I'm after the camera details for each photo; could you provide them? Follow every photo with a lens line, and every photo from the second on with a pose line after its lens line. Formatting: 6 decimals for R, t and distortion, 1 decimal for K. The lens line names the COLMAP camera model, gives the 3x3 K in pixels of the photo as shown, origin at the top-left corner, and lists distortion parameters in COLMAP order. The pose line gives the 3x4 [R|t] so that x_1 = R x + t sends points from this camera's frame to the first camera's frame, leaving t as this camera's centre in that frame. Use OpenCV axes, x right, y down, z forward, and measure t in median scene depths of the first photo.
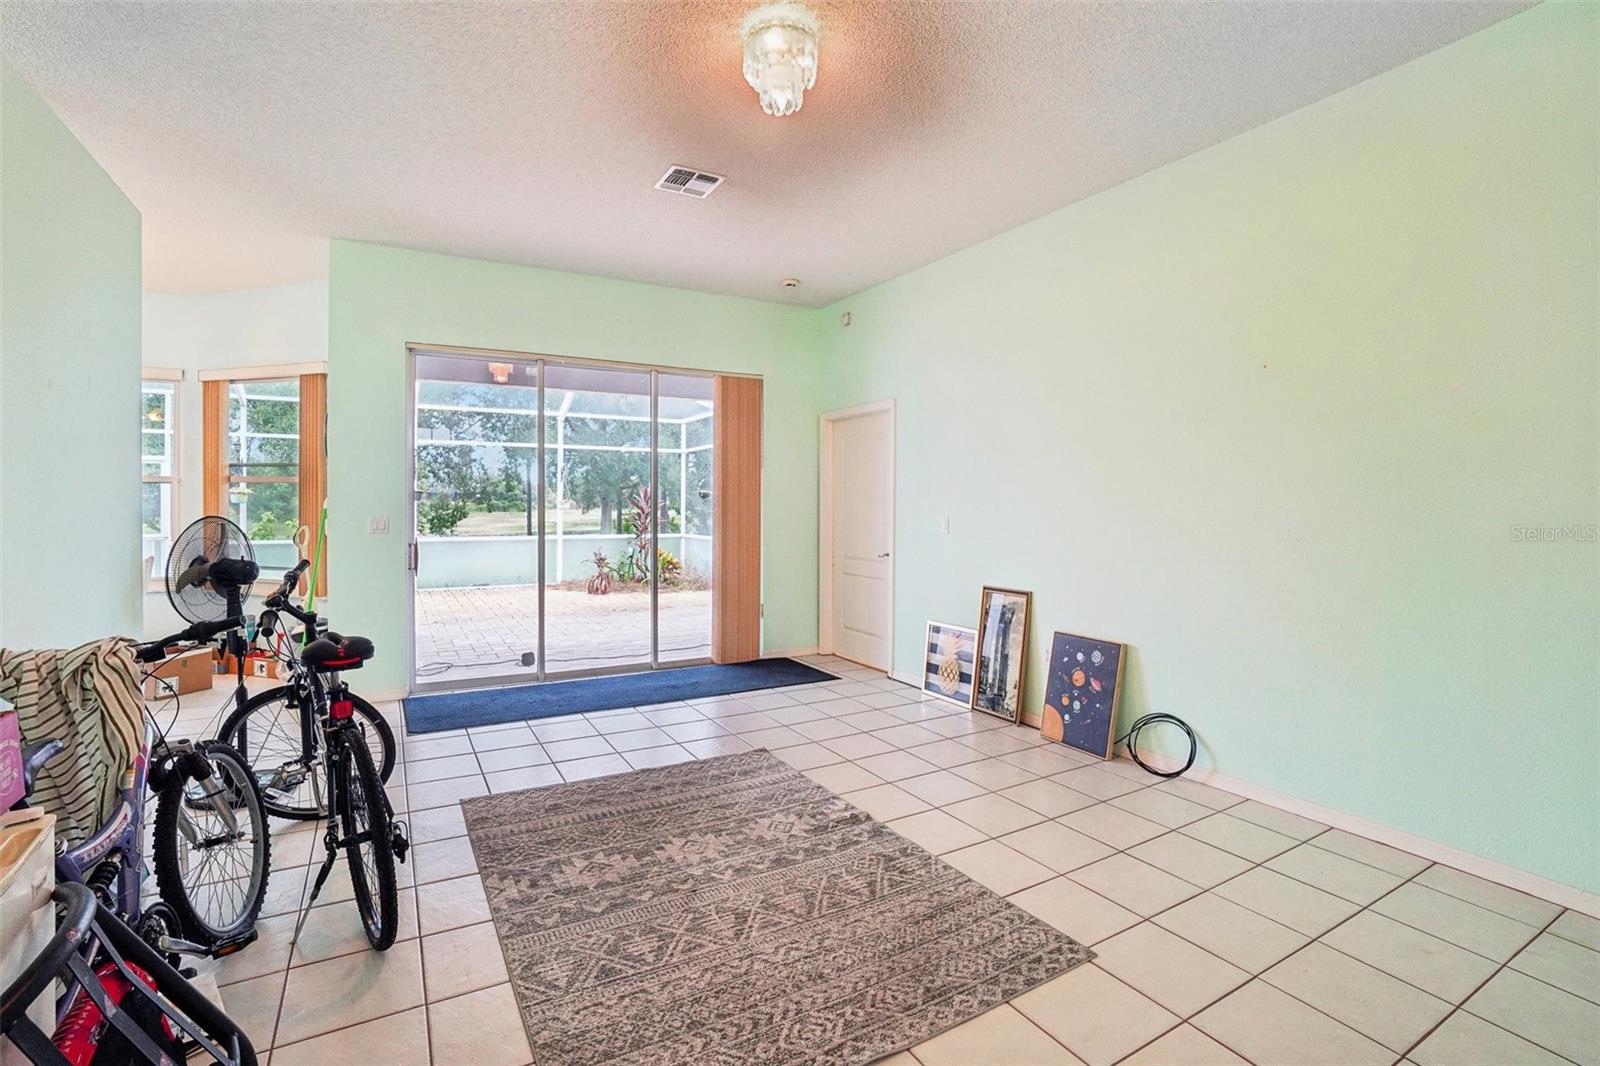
lens RADIAL K [[734.9, 0, 806.0], [0, 734.9, 509.4], [0, 0, 1]] dist [-0.062826, 0.019059]
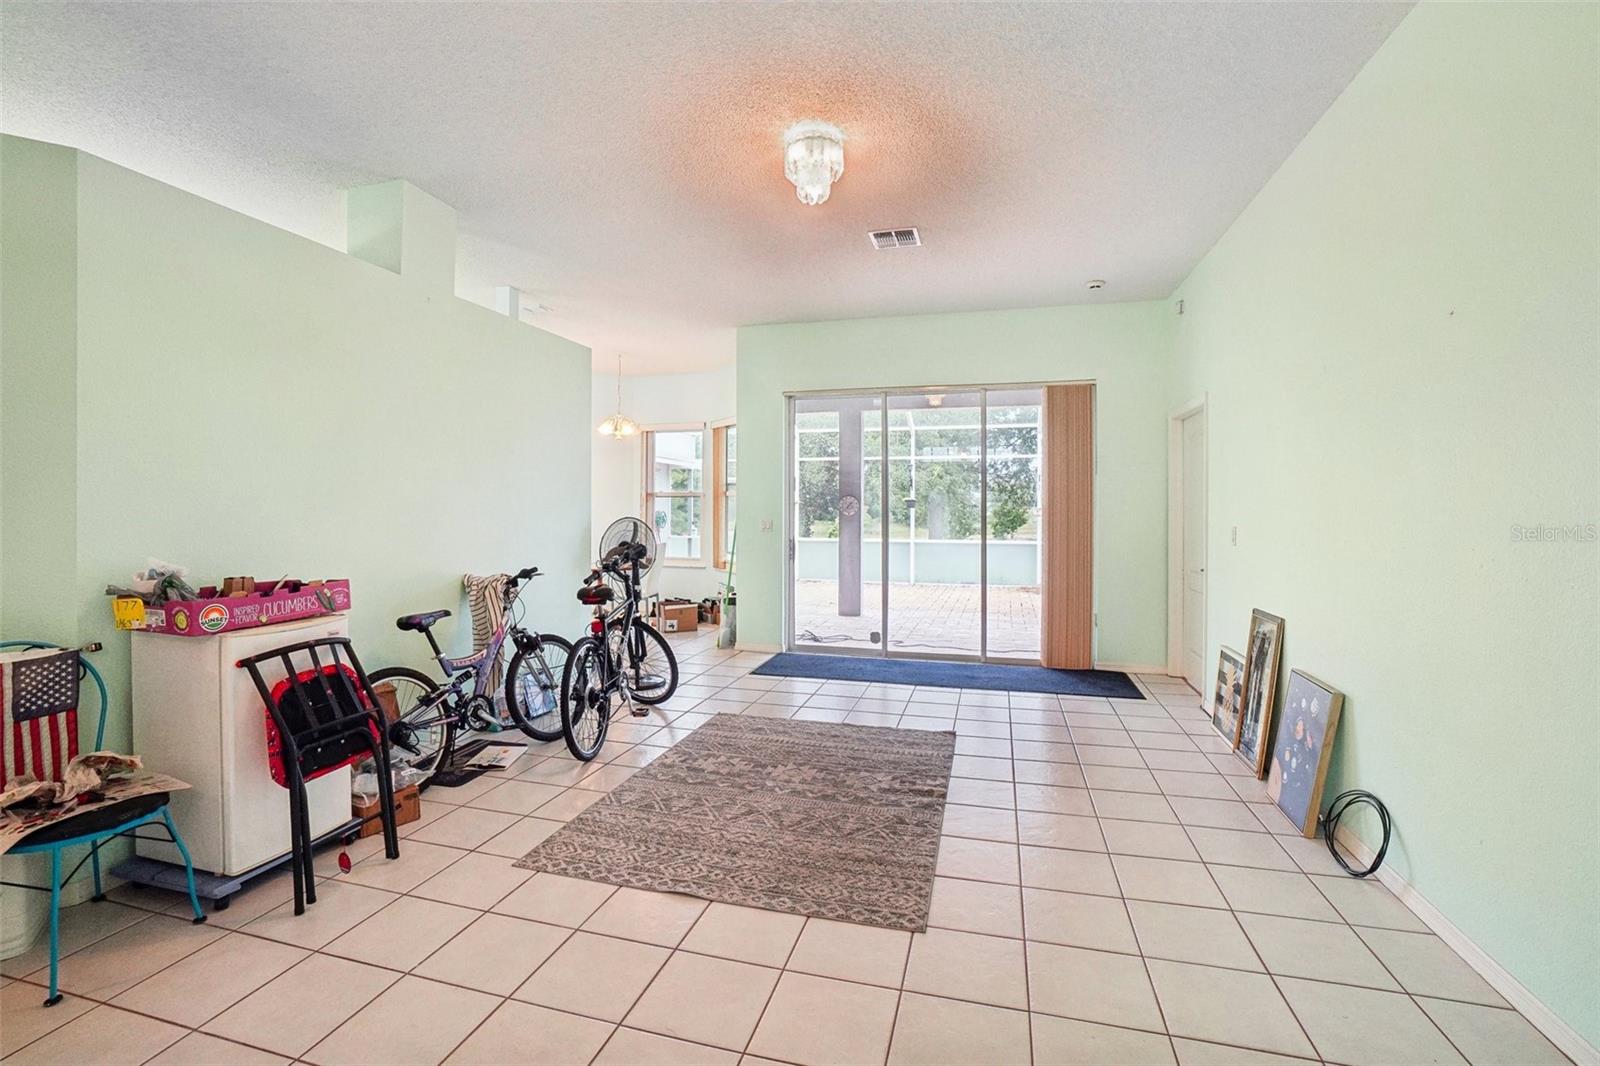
lens RADIAL K [[737.0, 0, 792.8], [0, 737.0, 510.6], [0, 0, 1]] dist [-0.061020, 0.022897]
pose [[0.695327, 0.000794, -0.718693, 0.598650], [-0.006427, 0.999966, -0.005113, -0.000376], [0.718664, 0.008174, 0.695309, 0.056694]]
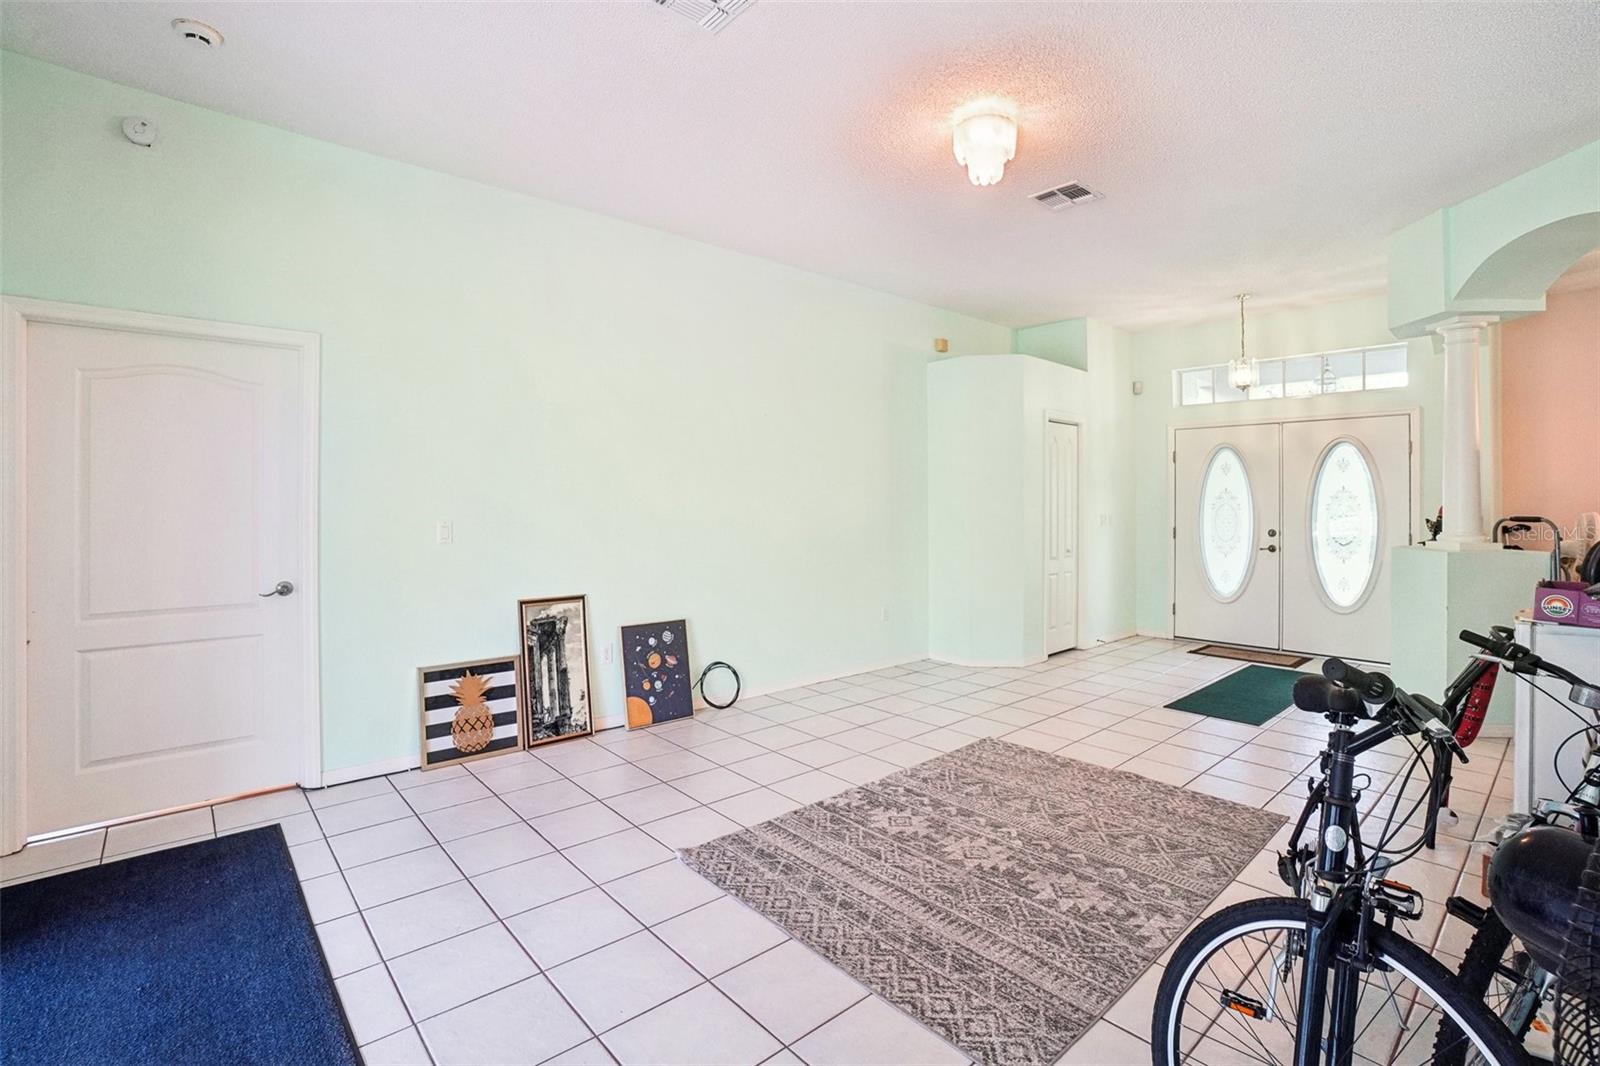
lens RADIAL K [[726.3, 0, 802.6], [0, 726.3, 494.3], [0, 0, 1]] dist [-0.050553, 0.021616]
pose [[-0.196812, 0.002594, 0.980438, -0.814077], [-0.000020, 0.999996, -0.002649, -0.020239], [-0.980441, -0.000541, -0.196812, 1.078177]]
